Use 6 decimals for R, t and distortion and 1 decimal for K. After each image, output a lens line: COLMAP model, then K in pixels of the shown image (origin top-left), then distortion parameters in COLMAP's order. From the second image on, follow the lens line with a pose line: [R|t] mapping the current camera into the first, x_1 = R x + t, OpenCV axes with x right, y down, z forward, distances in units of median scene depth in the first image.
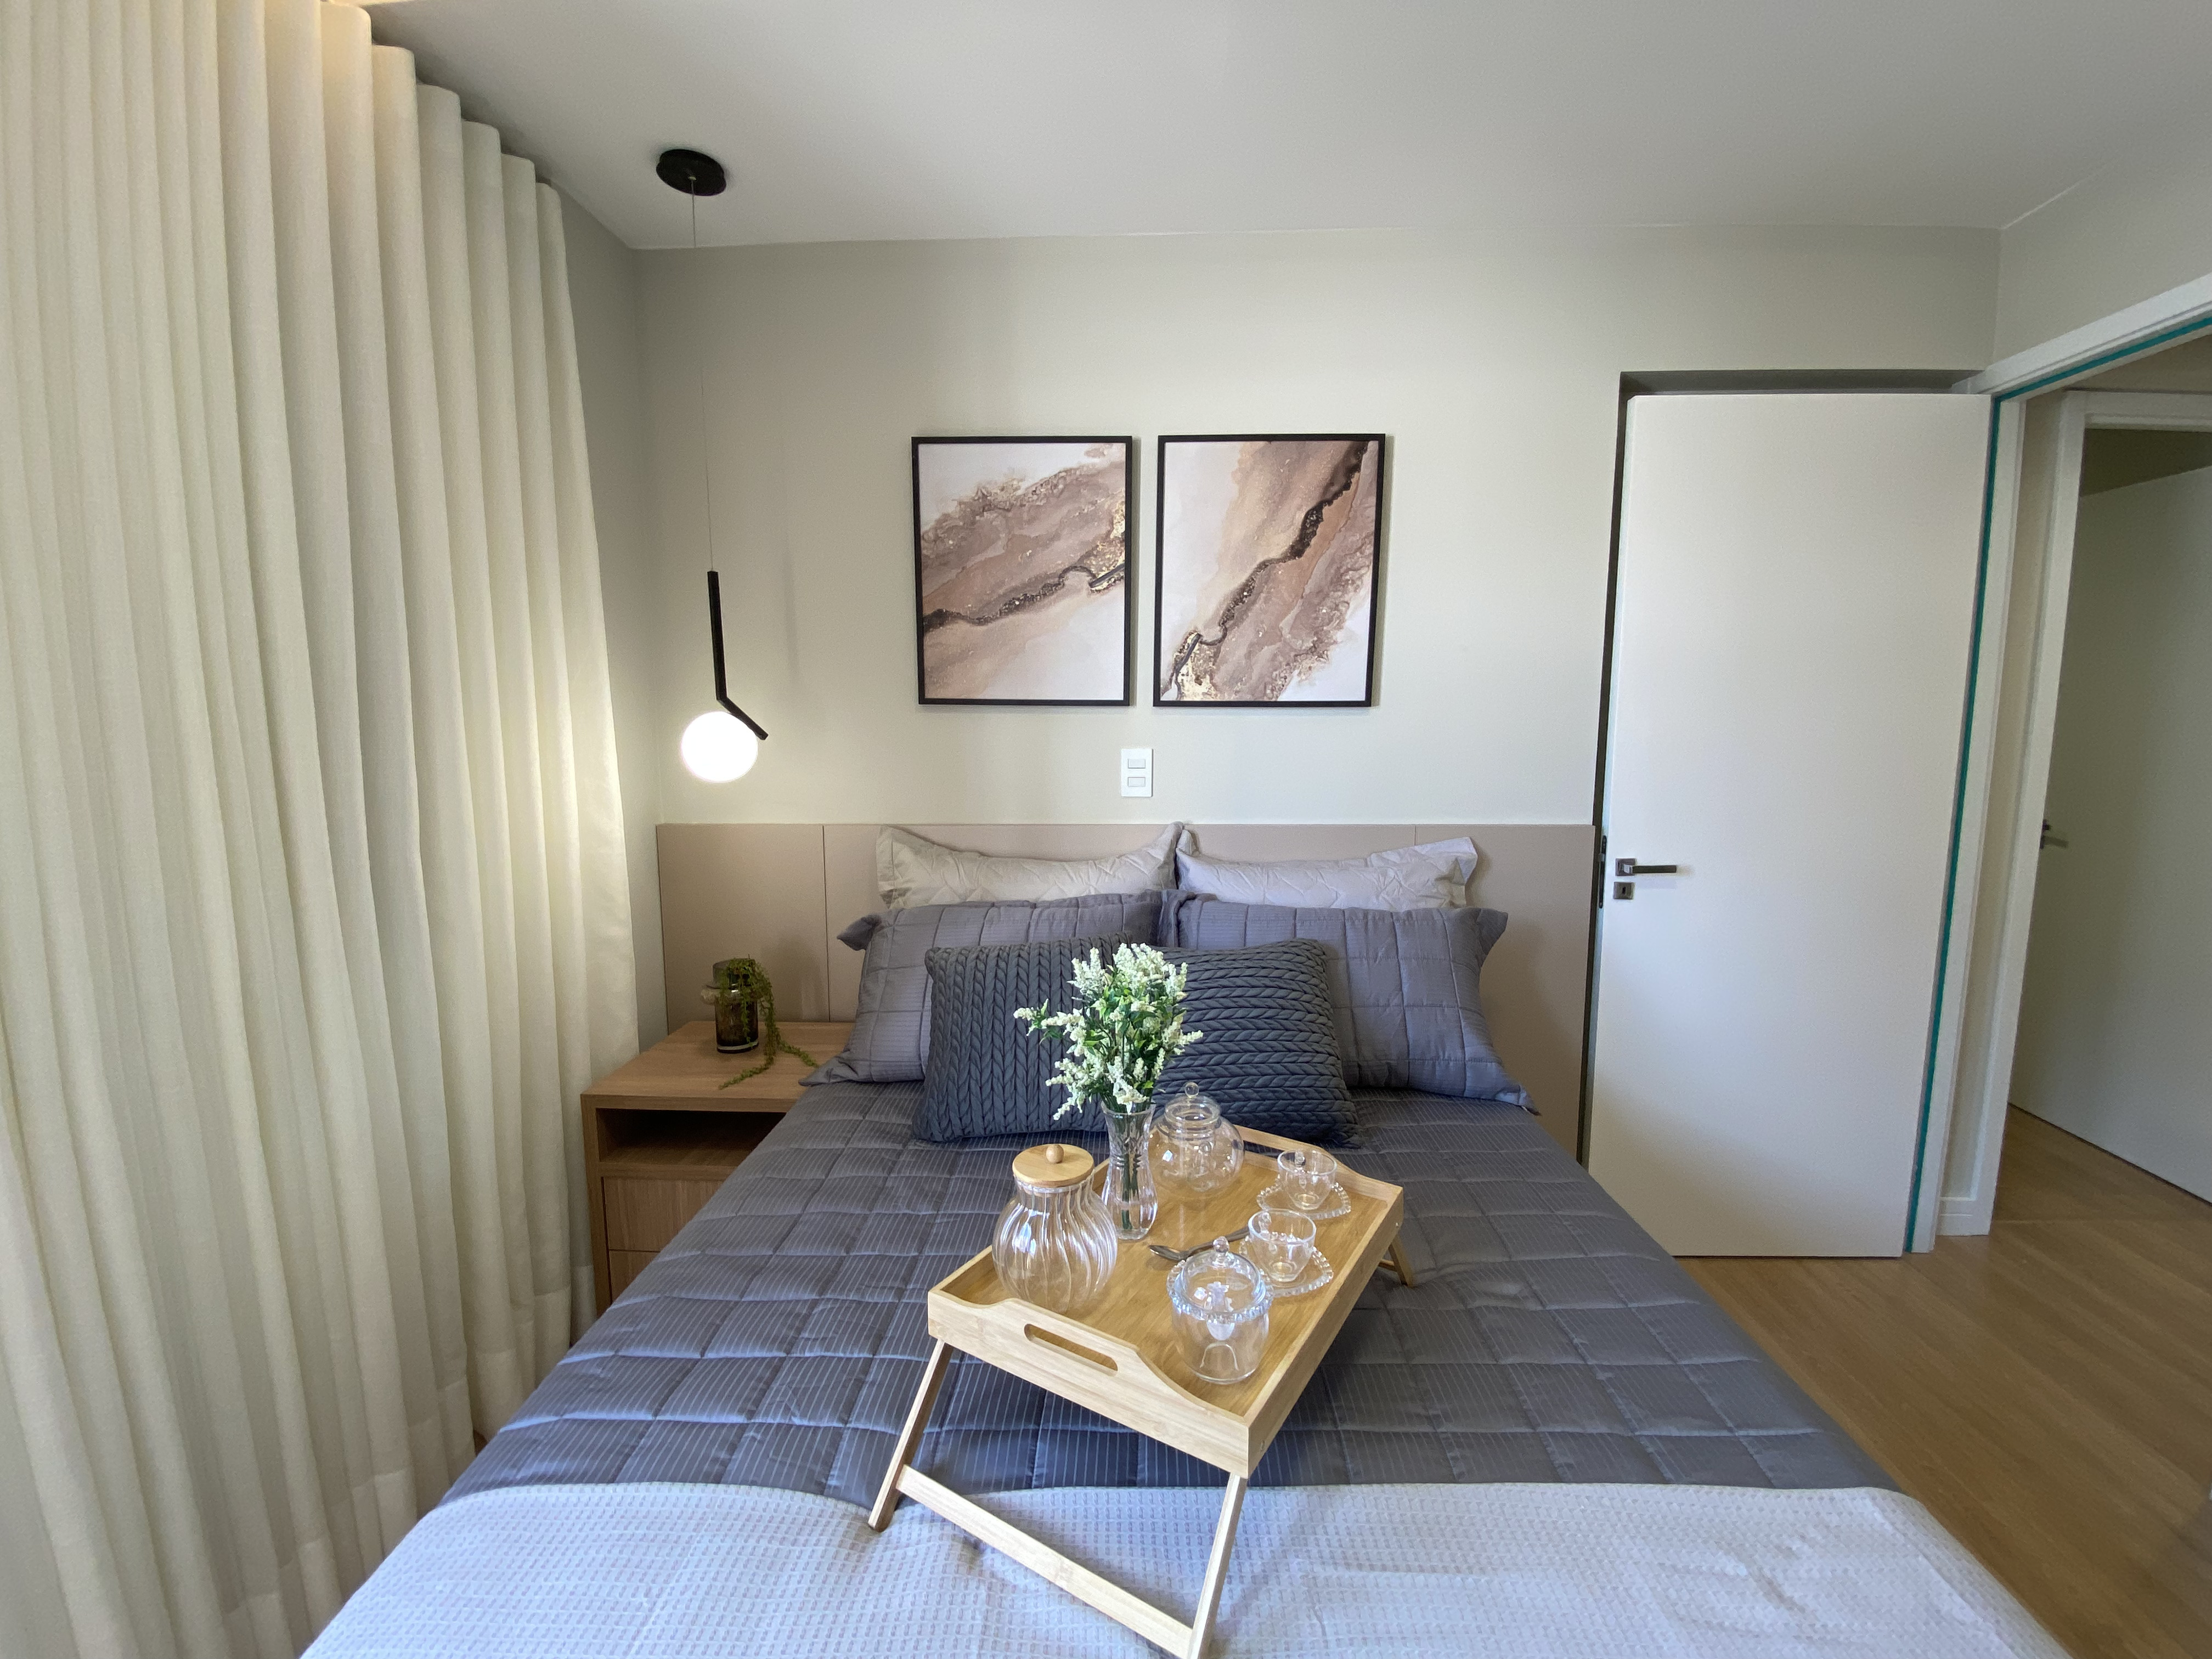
lens RADIAL K [[891.6, 0, 1107.1], [0, 891.6, 836.8], [0, 0, 1]] dist [-0.026061, -0.002627]
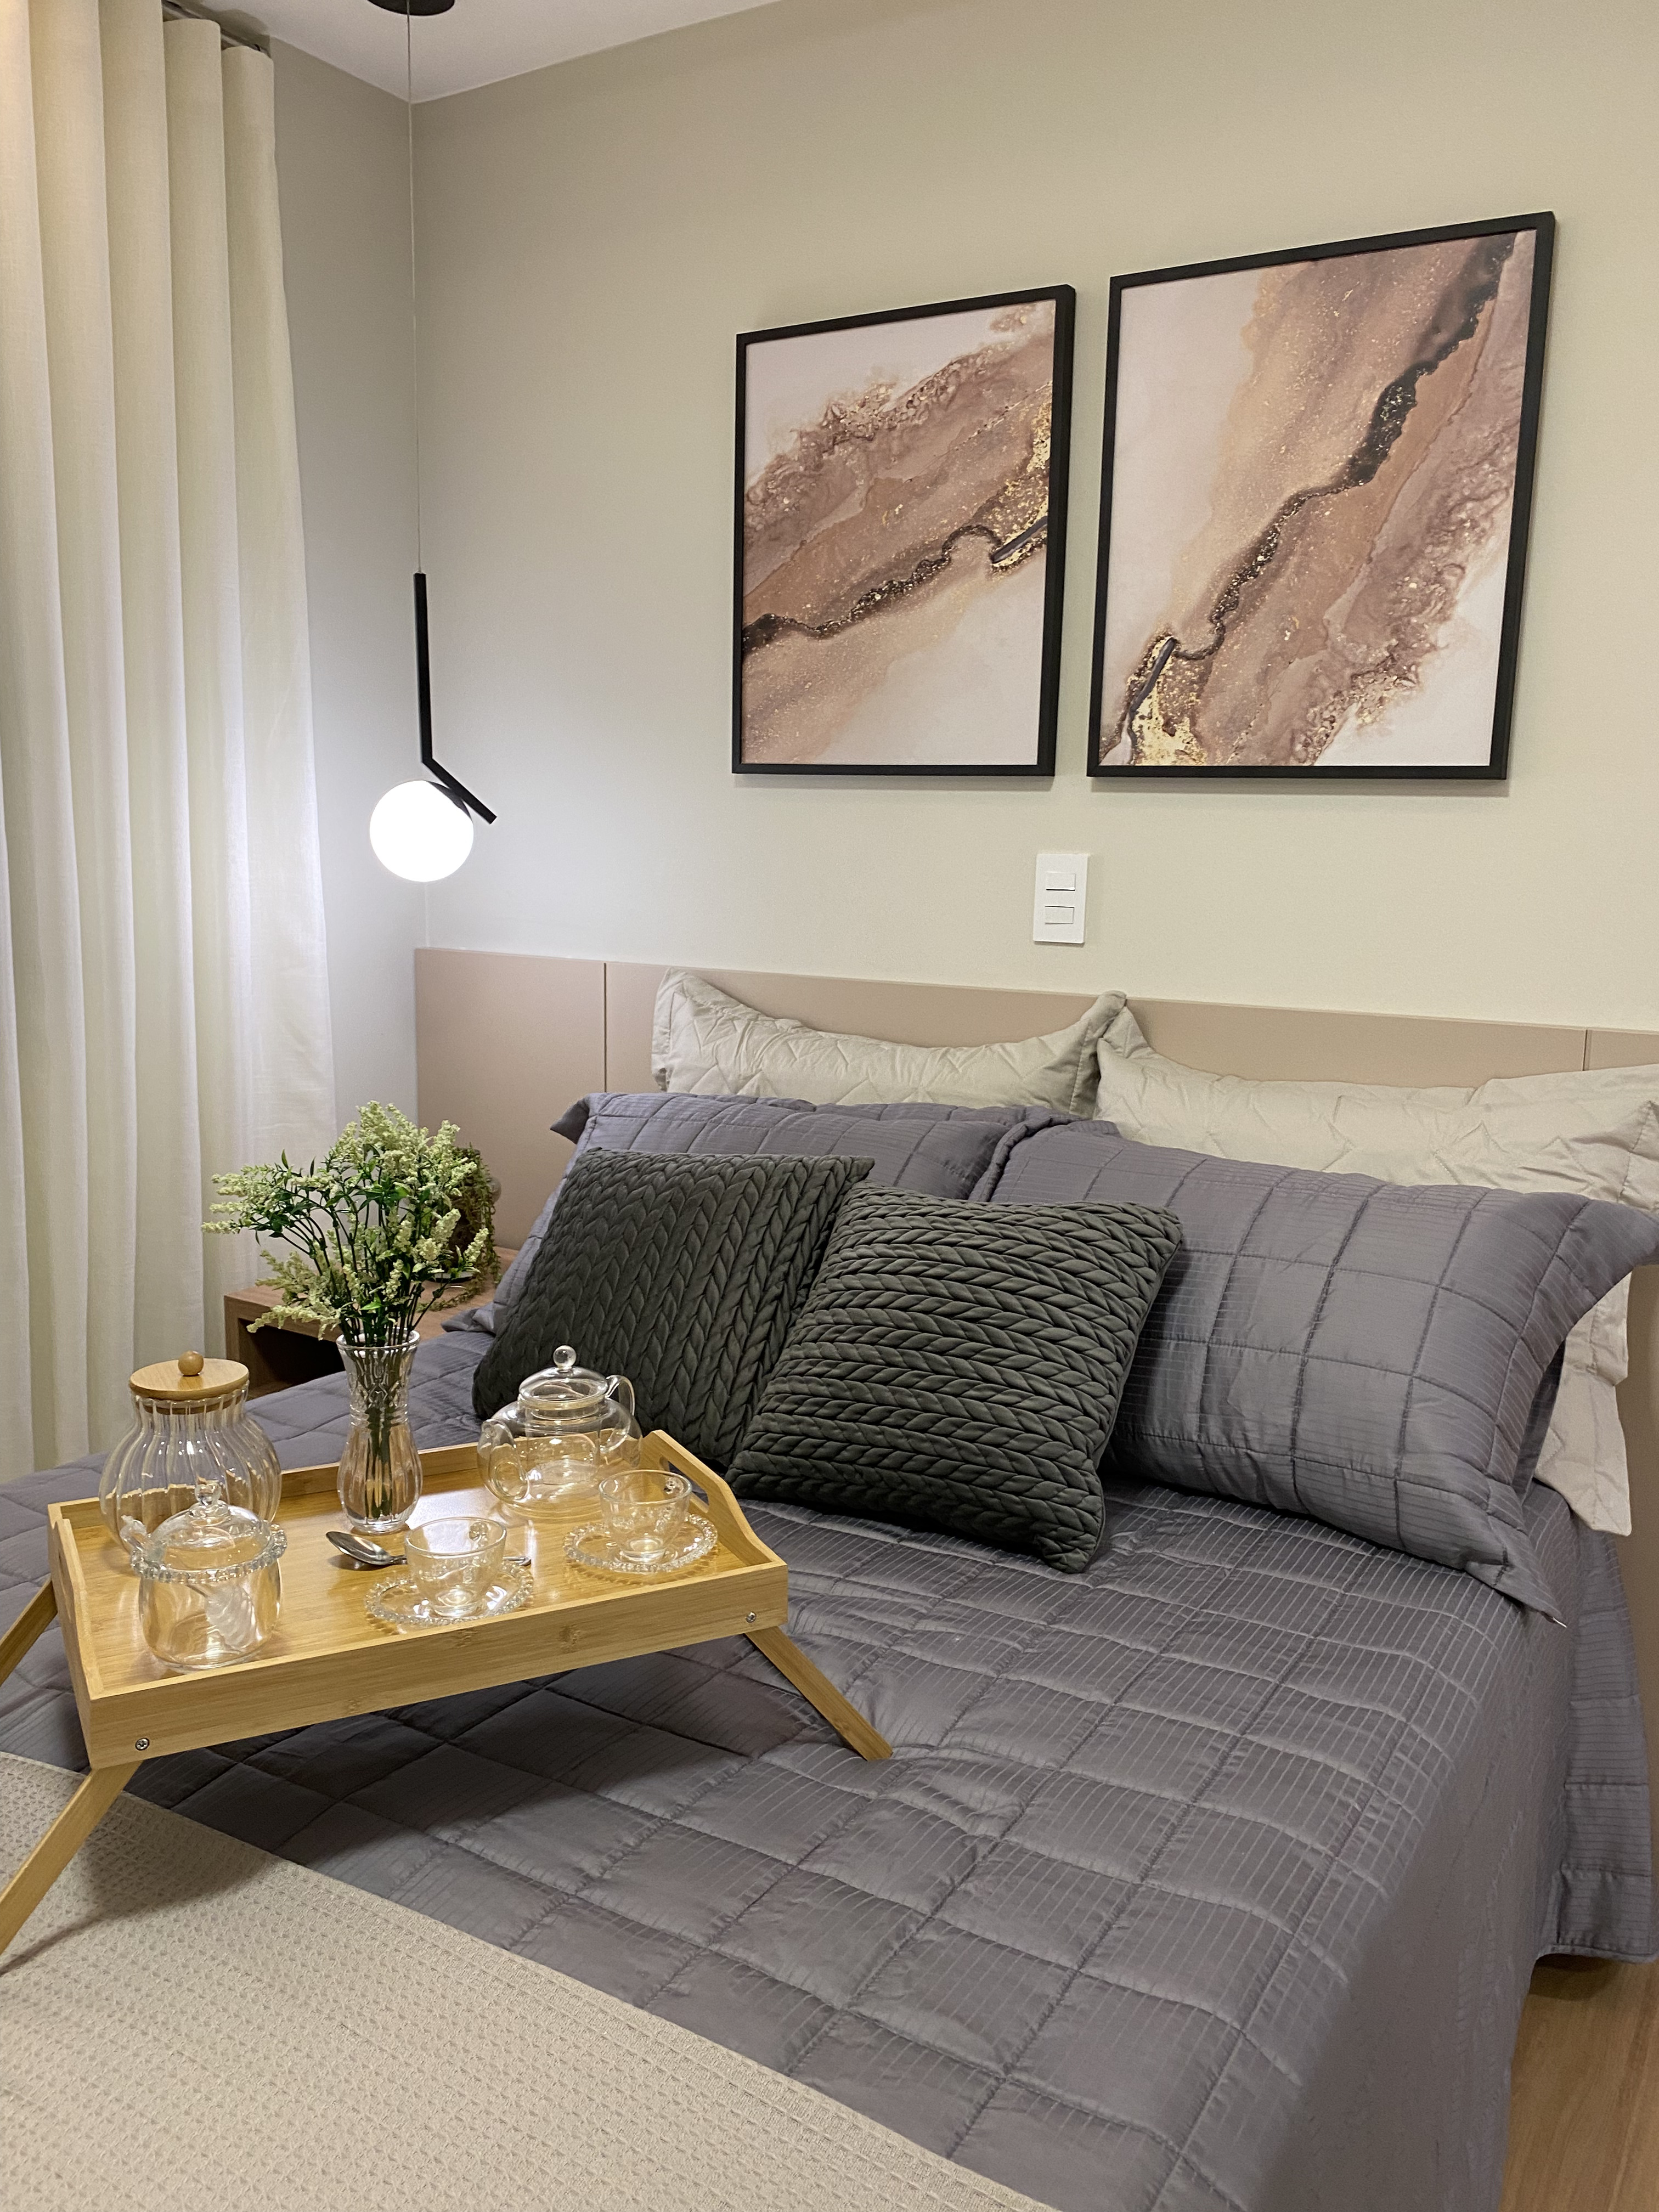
lens RADIAL K [[1680.5, 0, 827.0], [0, 1680.5, 1104.5], [0, 0, 1]] dist [-0.045221, -0.007236]
pose [[0.875123, 0.093144, -0.474851, 0.425898], [-0.076118, 0.995580, 0.055005, 0.010940], [0.477876, -0.011991, 0.878346, 0.014231]]
